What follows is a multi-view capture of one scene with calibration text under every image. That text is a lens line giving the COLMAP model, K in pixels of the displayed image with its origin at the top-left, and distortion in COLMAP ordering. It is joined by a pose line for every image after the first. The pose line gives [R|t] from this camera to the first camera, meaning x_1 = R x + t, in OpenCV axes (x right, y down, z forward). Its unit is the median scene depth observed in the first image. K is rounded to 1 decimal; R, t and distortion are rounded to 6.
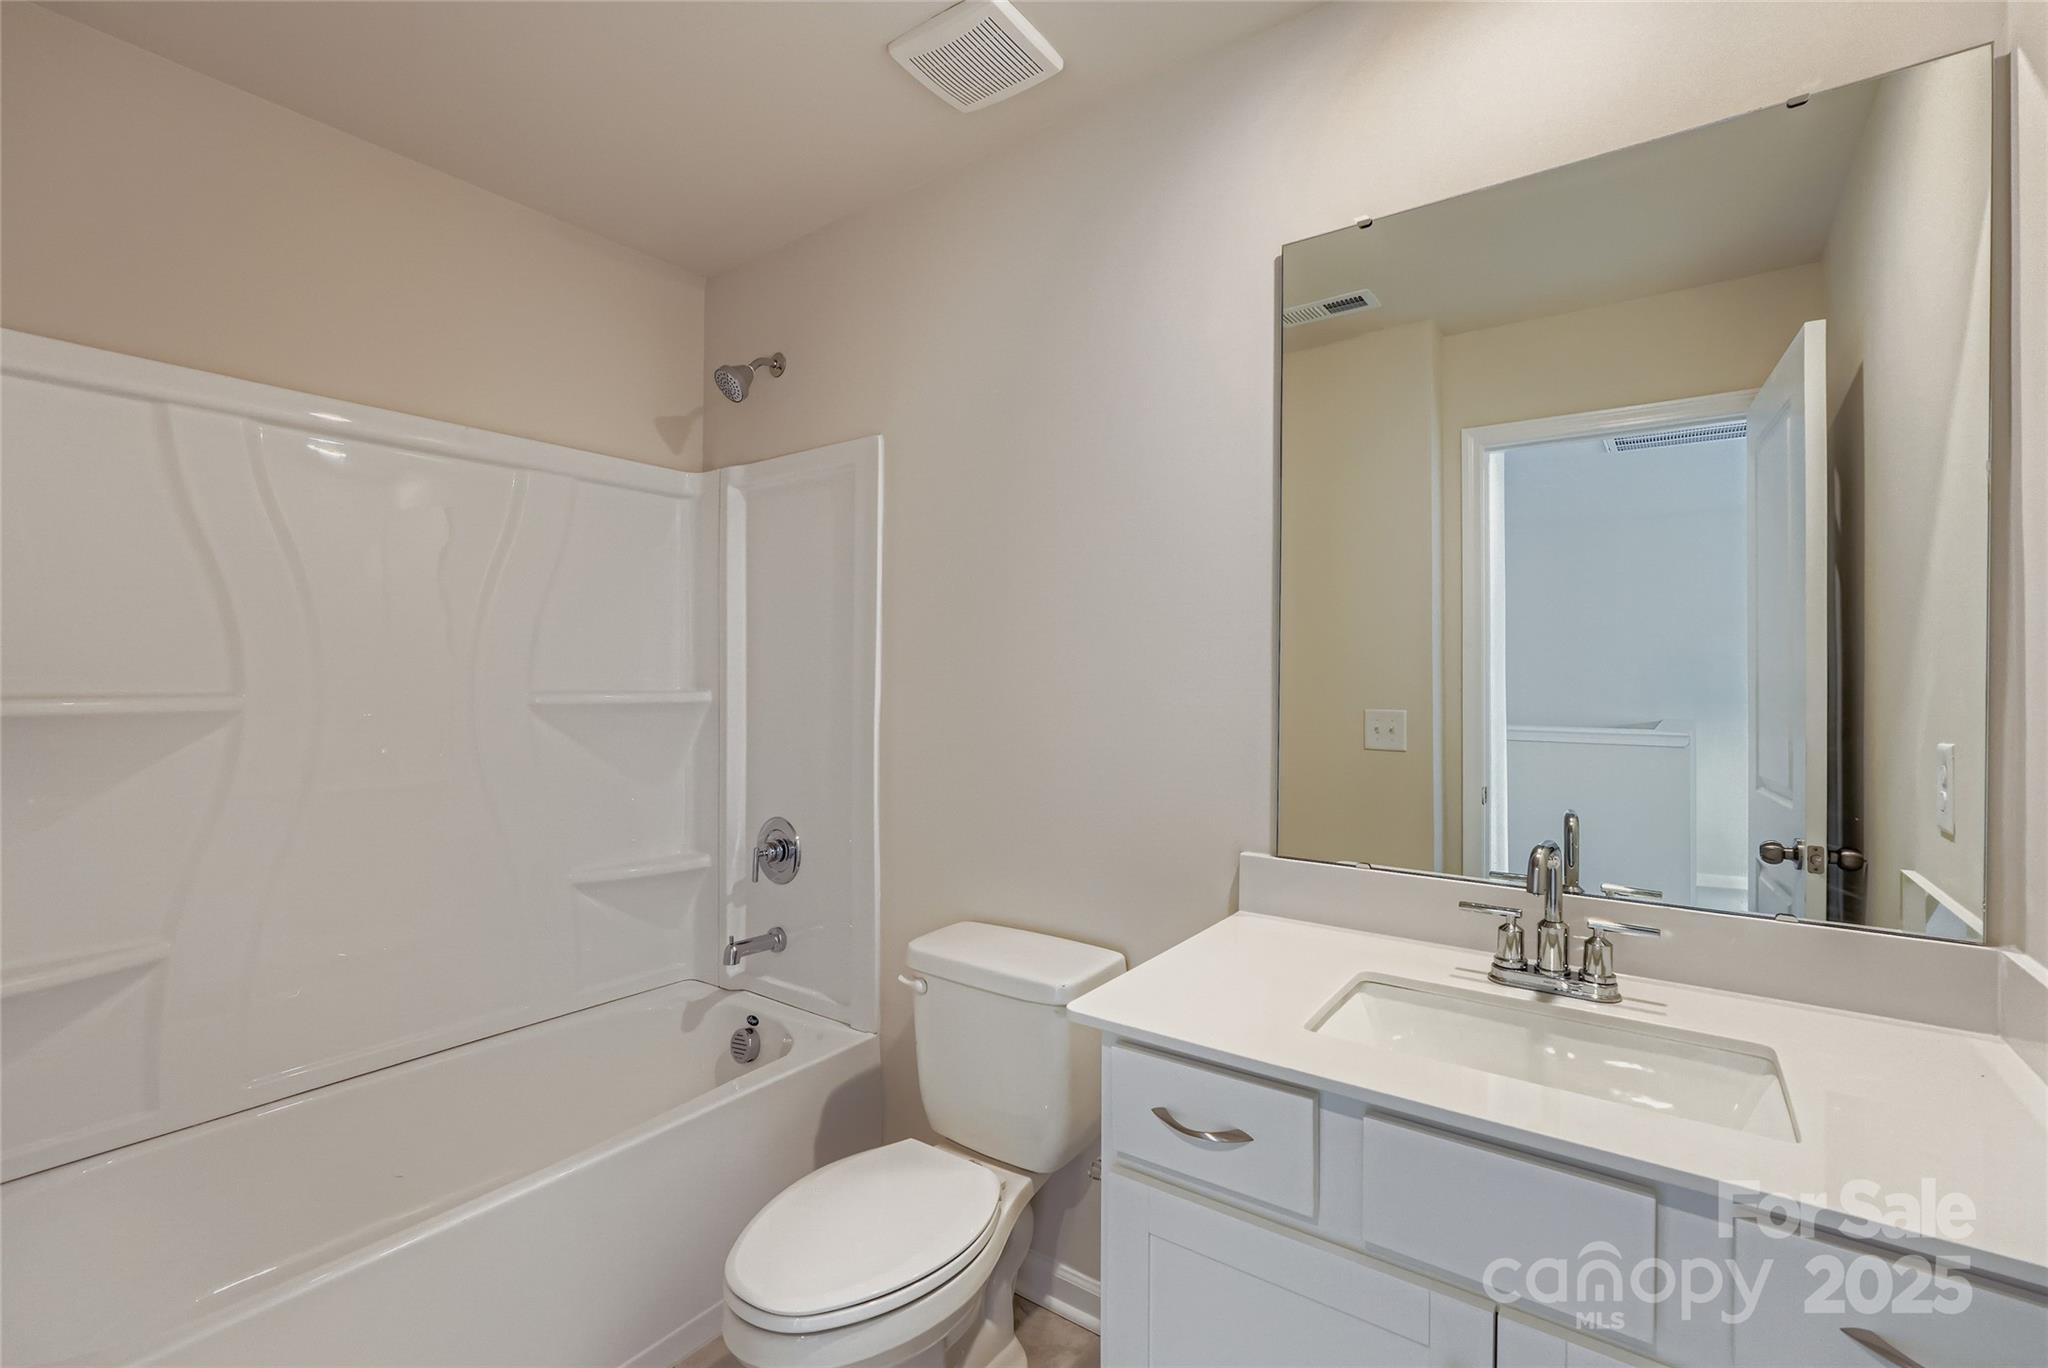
lens RADIAL K [[881.7, 0, 1022.3], [0, 881.7, 680.5], [0, 0, 1]] dist [0.004177, 0.000181]
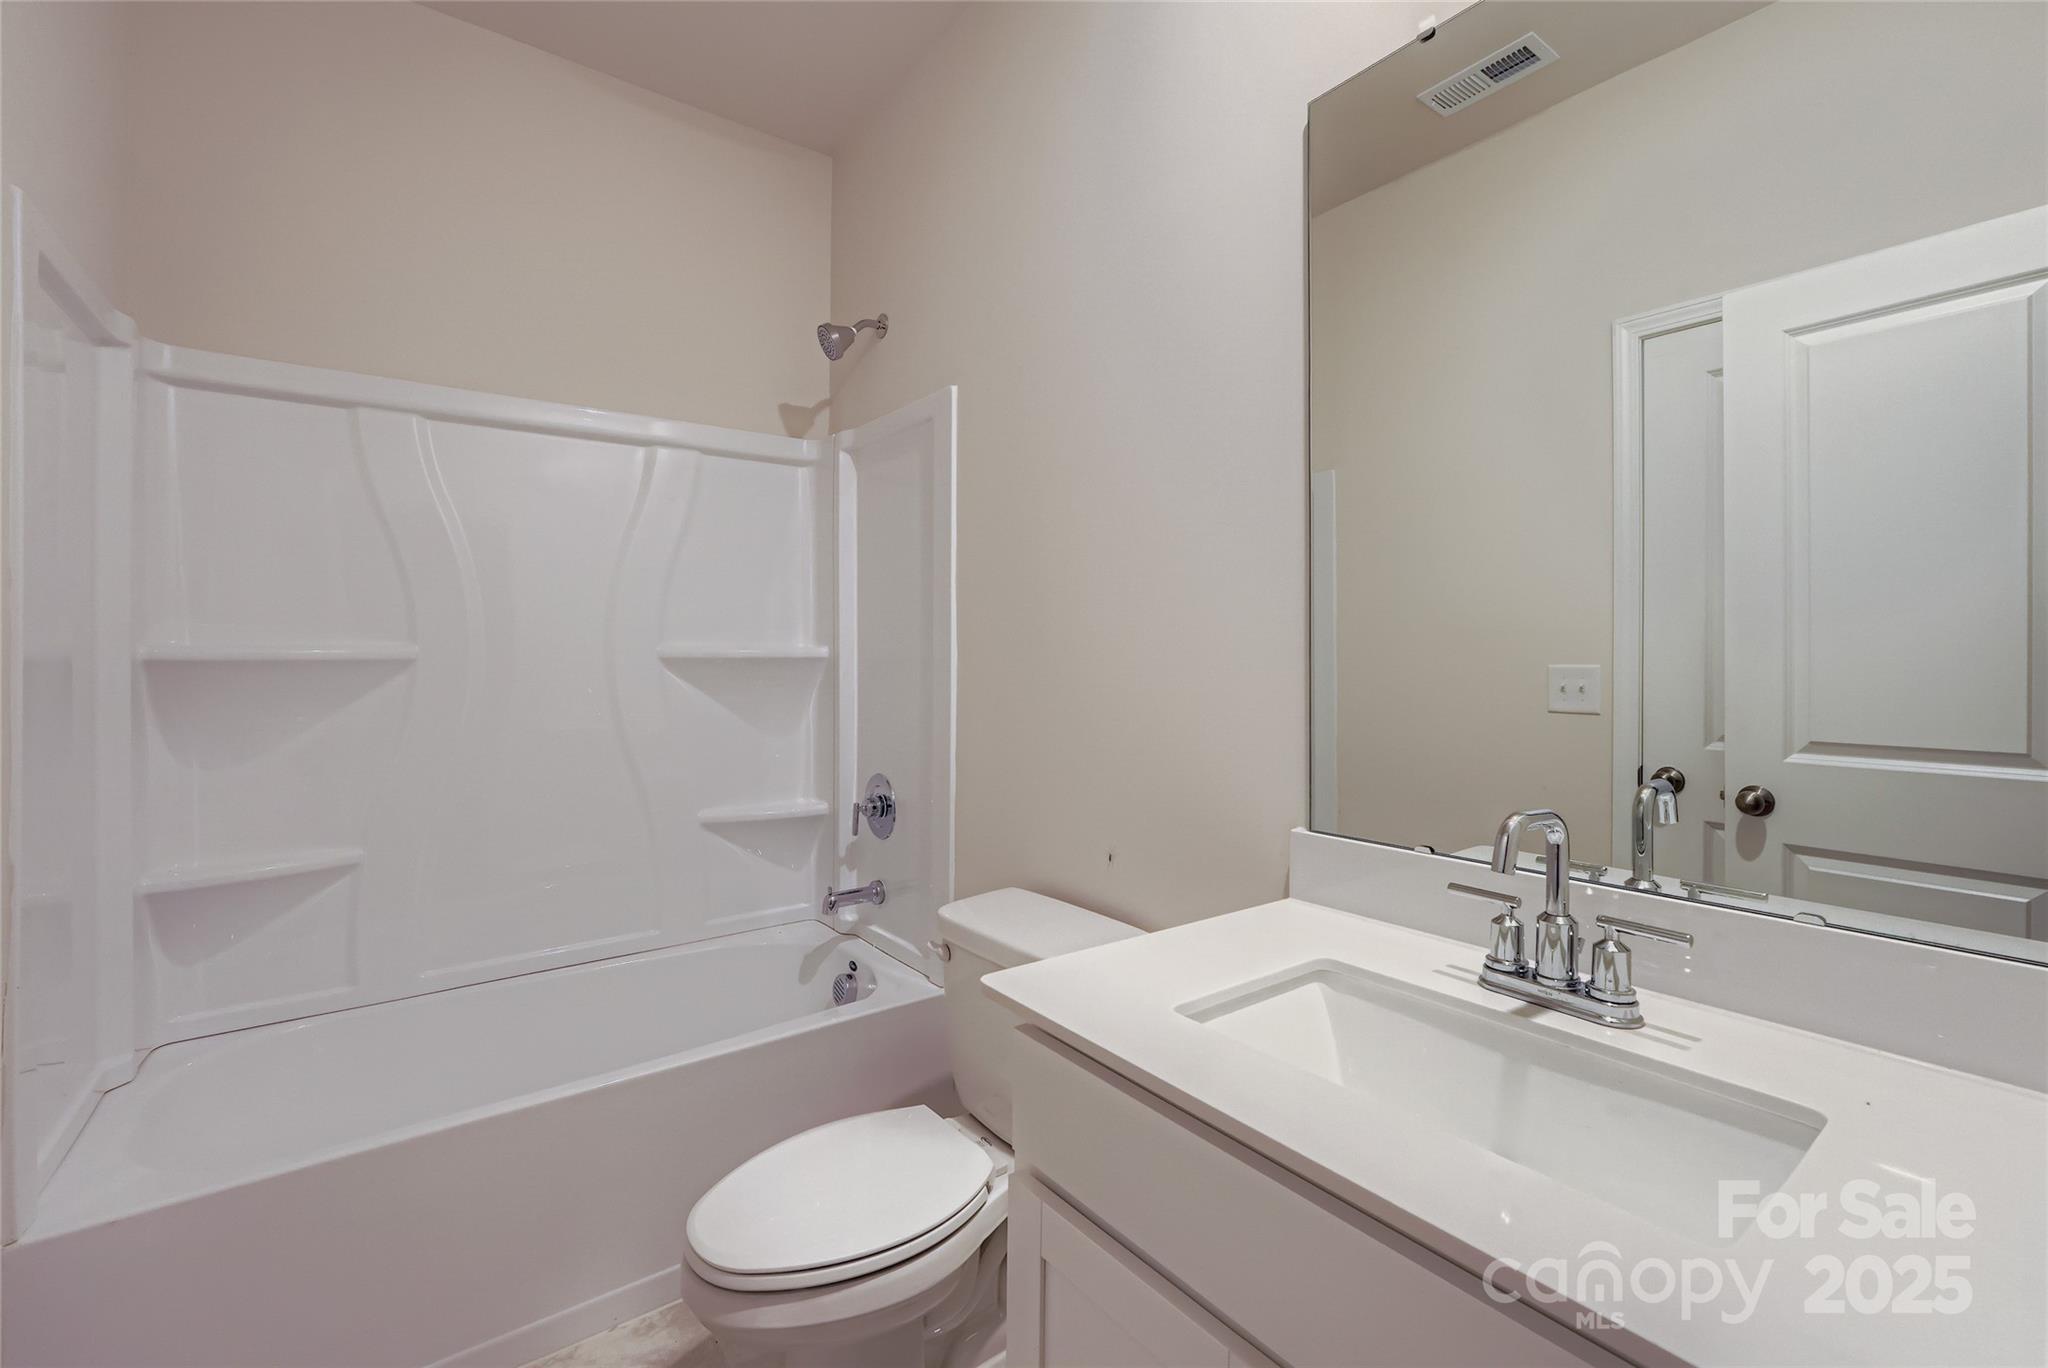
lens RADIAL K [[896.0, 0, 1023.4], [0, 896.0, 691.8], [0, 0, 1]] dist [0.020147, 0.000381]
pose [[0.952145, 0.002885, -0.305633, 0.378425], [0.008517, 0.999317, 0.035965, 0.046662], [0.305528, -0.036847, 0.951470, 0.120356]]
